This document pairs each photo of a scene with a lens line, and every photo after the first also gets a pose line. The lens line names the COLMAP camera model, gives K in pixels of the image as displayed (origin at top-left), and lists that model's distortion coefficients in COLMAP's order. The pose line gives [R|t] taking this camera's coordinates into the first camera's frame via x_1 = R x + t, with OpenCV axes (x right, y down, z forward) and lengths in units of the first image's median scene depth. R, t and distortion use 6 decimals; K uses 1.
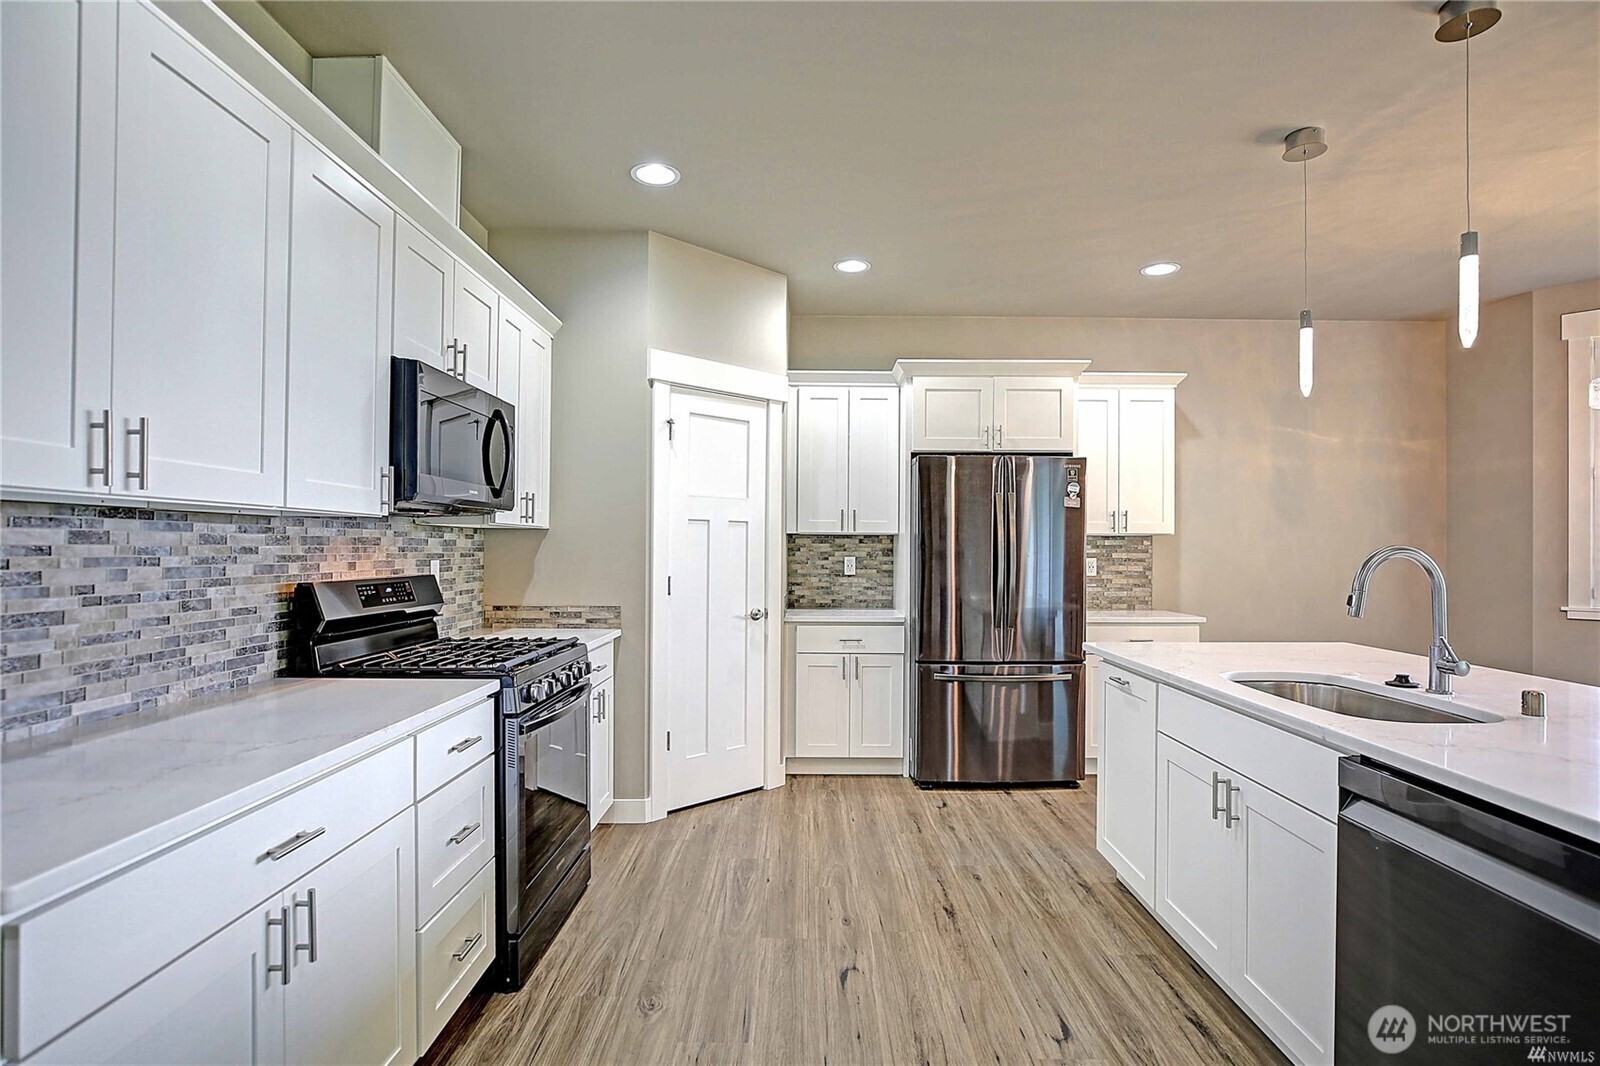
lens RADIAL K [[792.6, 0, 801.5], [0, 792.6, 542.8], [0, 0, 1]] dist [-0.000255, 0.000113]
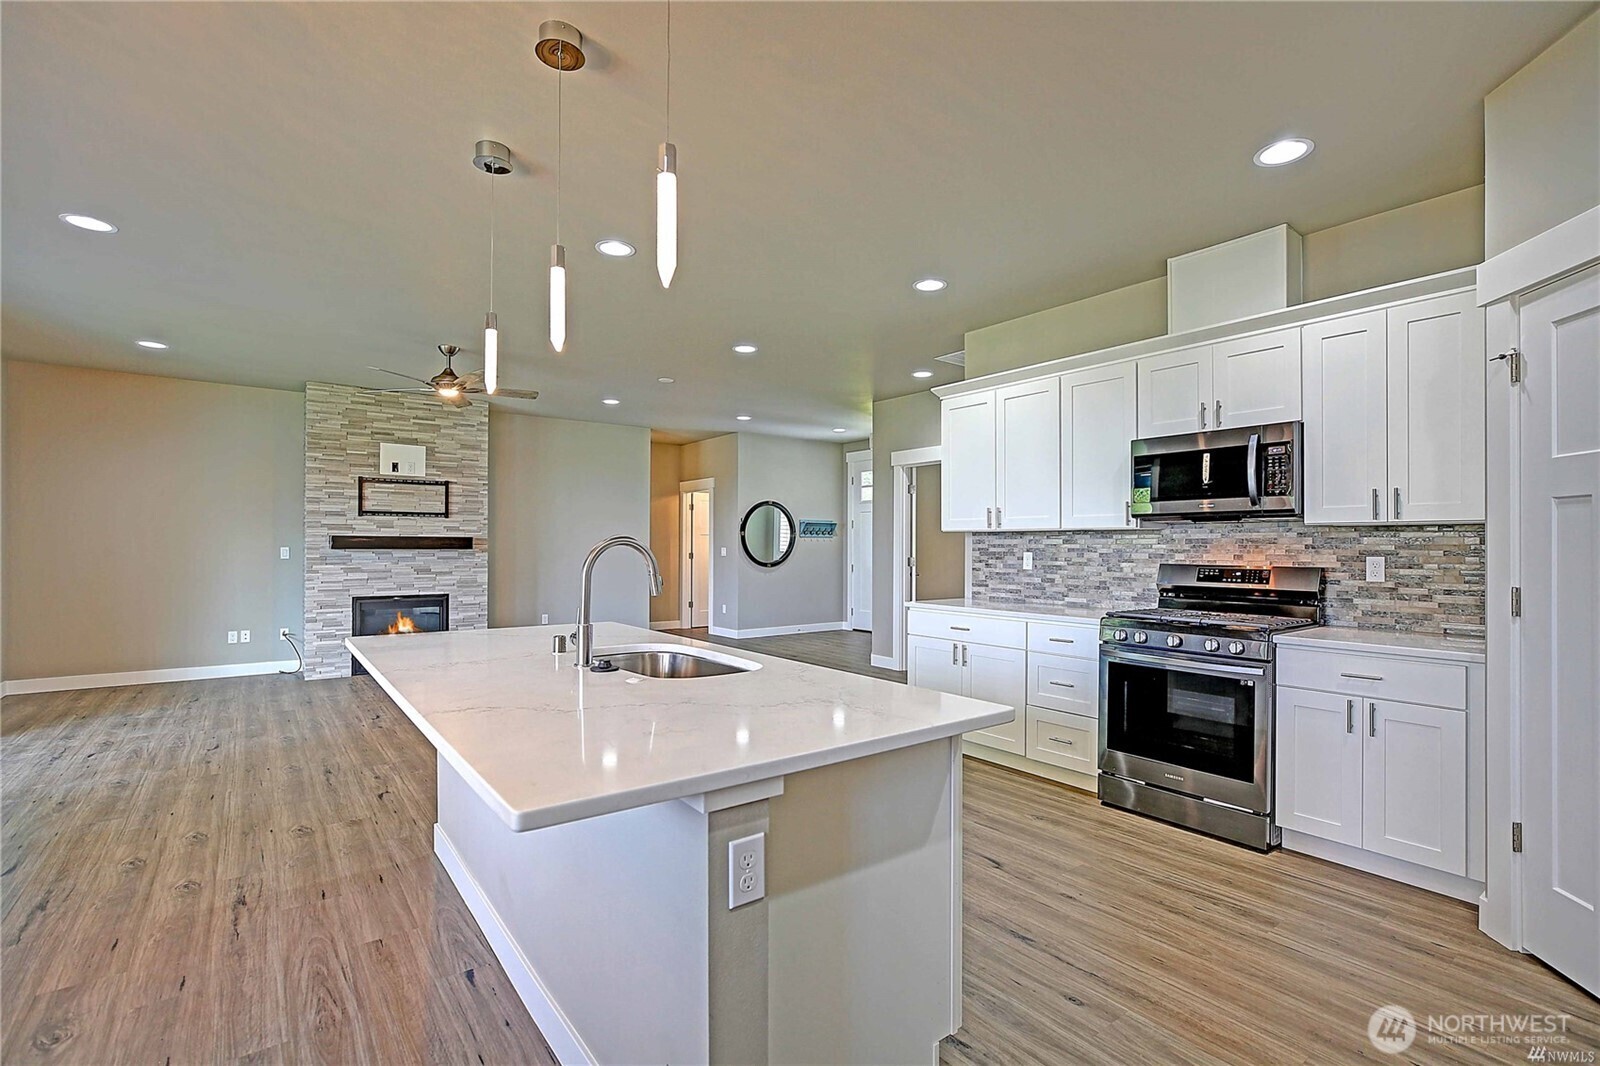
lens RADIAL K [[717.6, 0, 842.3], [0, 717.6, 541.1], [0, 0, 1]] dist [-0.000278, 0.000422]
pose [[-0.758102, -0.011991, -0.652026, 1.017994], [-0.003775, 0.999895, -0.013998, 0.022018], [0.652126, -0.008150, -0.758067, 1.710511]]
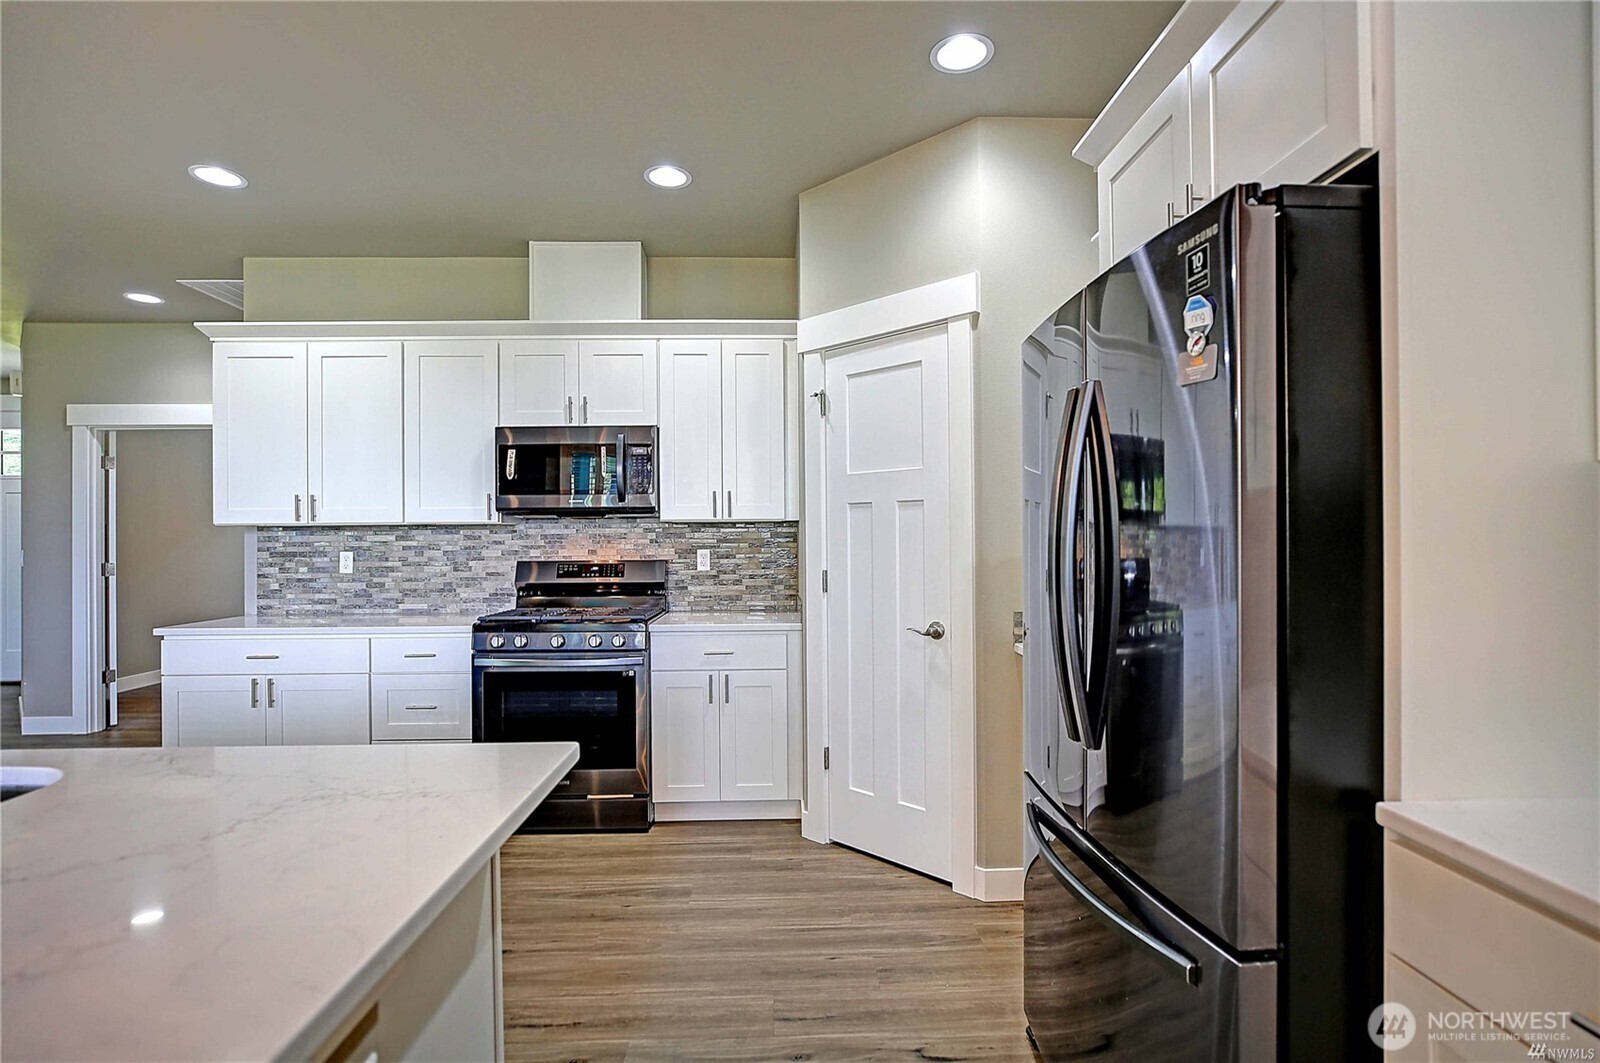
lens RADIAL K [[751.1, 0, 783.3], [0, 751.1, 533.1], [0, 0, 1]] dist [-0.021709, 0.000190]
pose [[0.048374, -0.013805, -0.998734, 1.034301], [0.014301, 0.999812, -0.013127, 0.017704], [0.998727, -0.013647, 0.048562, 1.436965]]
